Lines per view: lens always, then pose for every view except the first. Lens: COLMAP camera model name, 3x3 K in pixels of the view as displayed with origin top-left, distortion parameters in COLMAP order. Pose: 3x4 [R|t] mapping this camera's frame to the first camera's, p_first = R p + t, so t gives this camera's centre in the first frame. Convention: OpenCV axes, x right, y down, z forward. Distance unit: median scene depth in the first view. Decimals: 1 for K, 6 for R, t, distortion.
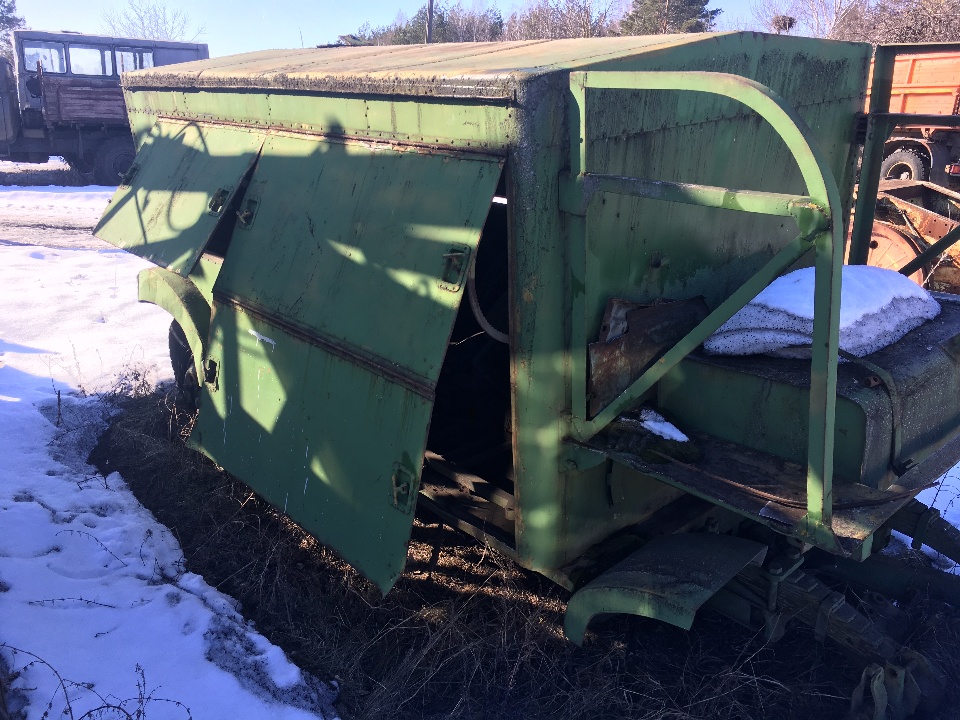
lens RADIAL K [[823.8, 0, 481.9], [0, 823.8, 360.3], [0, 0, 1]] dist [0.077313, -0.093013]
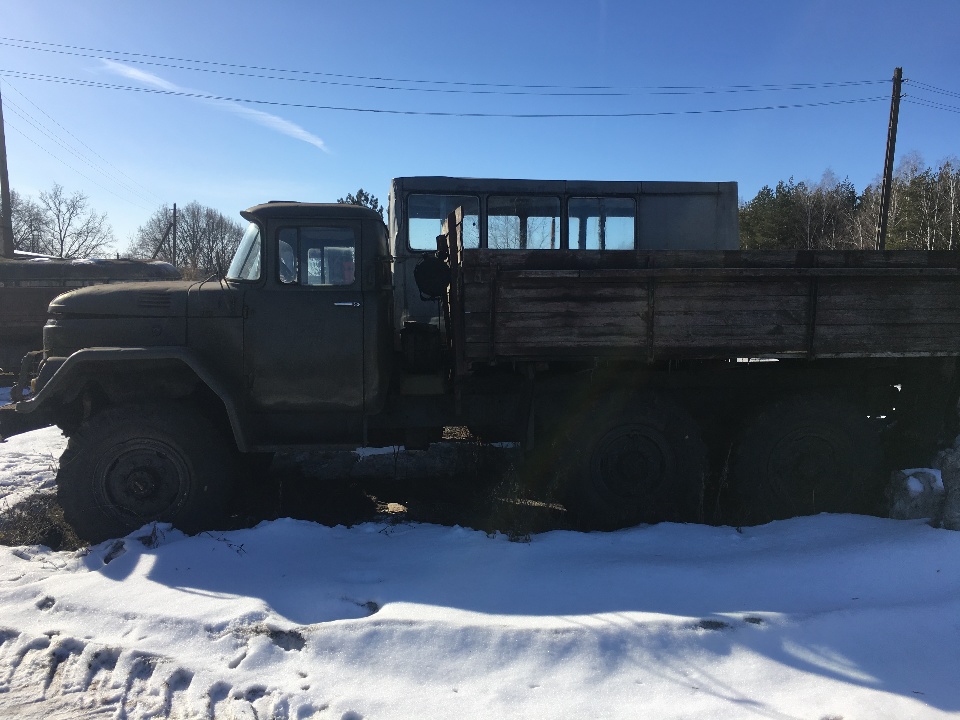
lens RADIAL K [[823.8, 0, 479.0], [0, 823.8, 359.9], [0, 0, 1]] dist [0.077313, -0.093013]
pose [[0.935031, -0.001930, -0.354560, -0.371560], [-0.073482, 0.977220, -0.199101, -0.207216], [0.346868, 0.212219, 0.913590, 0.646714]]
